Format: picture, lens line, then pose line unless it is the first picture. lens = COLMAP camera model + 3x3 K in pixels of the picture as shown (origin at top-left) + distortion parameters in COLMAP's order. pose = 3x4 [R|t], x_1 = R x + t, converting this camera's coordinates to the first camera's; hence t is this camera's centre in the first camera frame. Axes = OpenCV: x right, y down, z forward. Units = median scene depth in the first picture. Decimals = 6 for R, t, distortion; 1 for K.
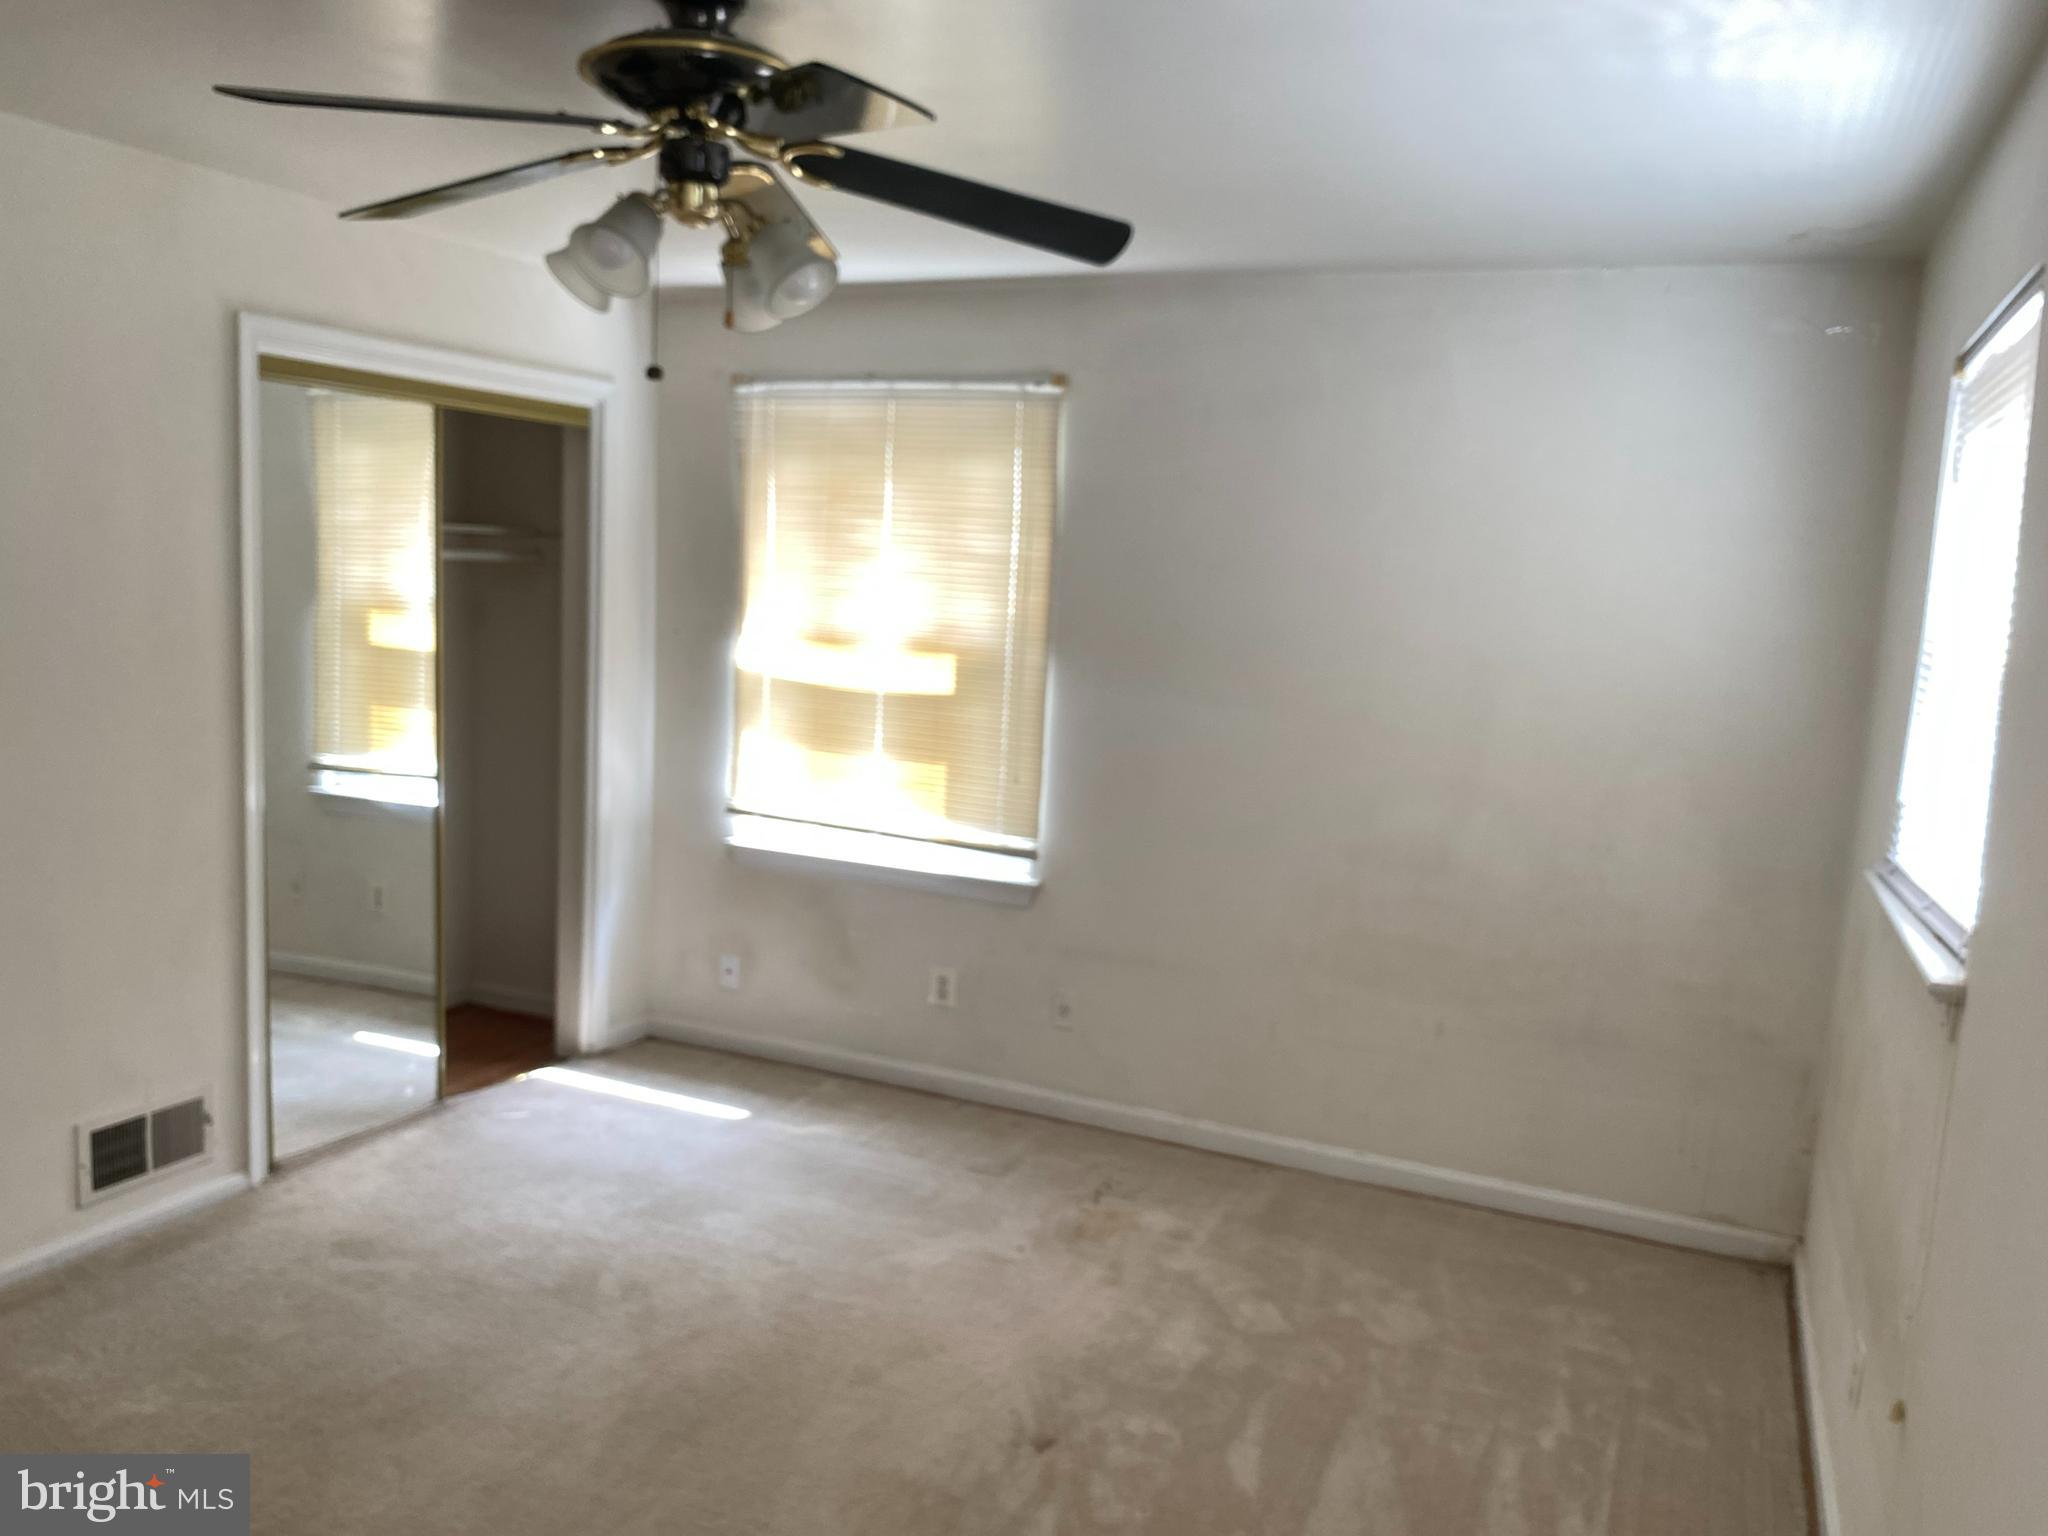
lens RADIAL K [[1539.3, 0, 1025.3], [0, 1539.3, 770.2], [0, 0, 1]] dist [0.034300, -0.050851]
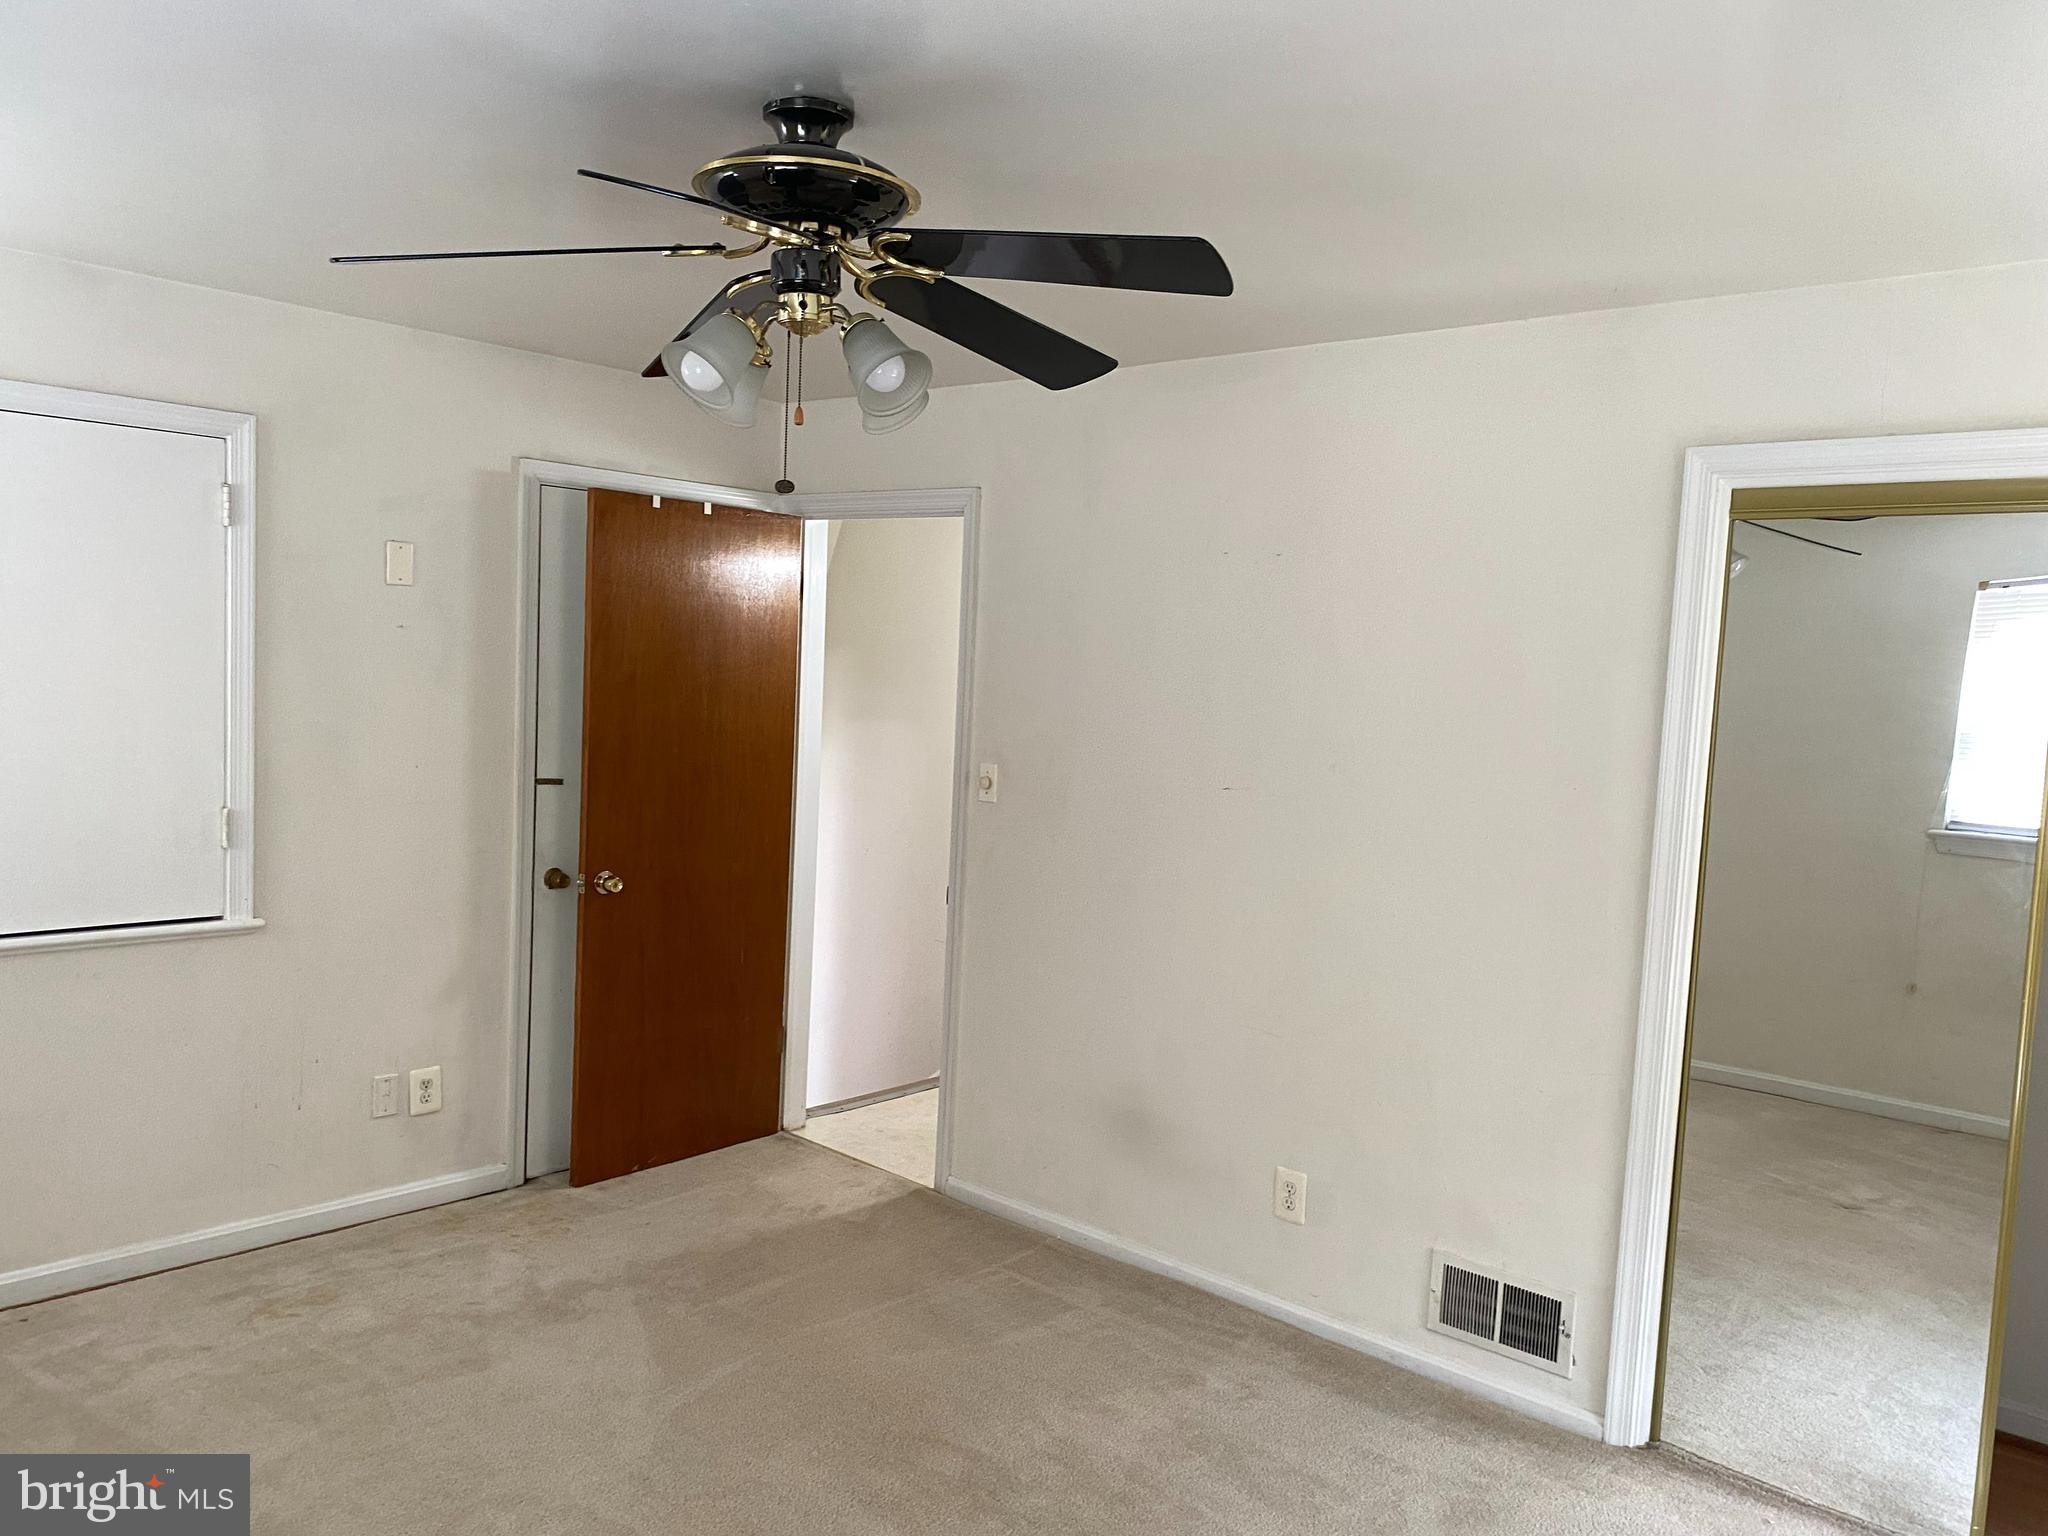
lens RADIAL K [[1539.3, 0, 1025.4], [0, 1539.3, 766.4], [0, 0, 1]] dist [0.034300, -0.050851]
pose [[-0.290855, 0.009840, -0.956717, 0.452052], [-0.179726, 0.981584, 0.064735, -0.107324], [0.939735, 0.190775, -0.283730, 0.932921]]
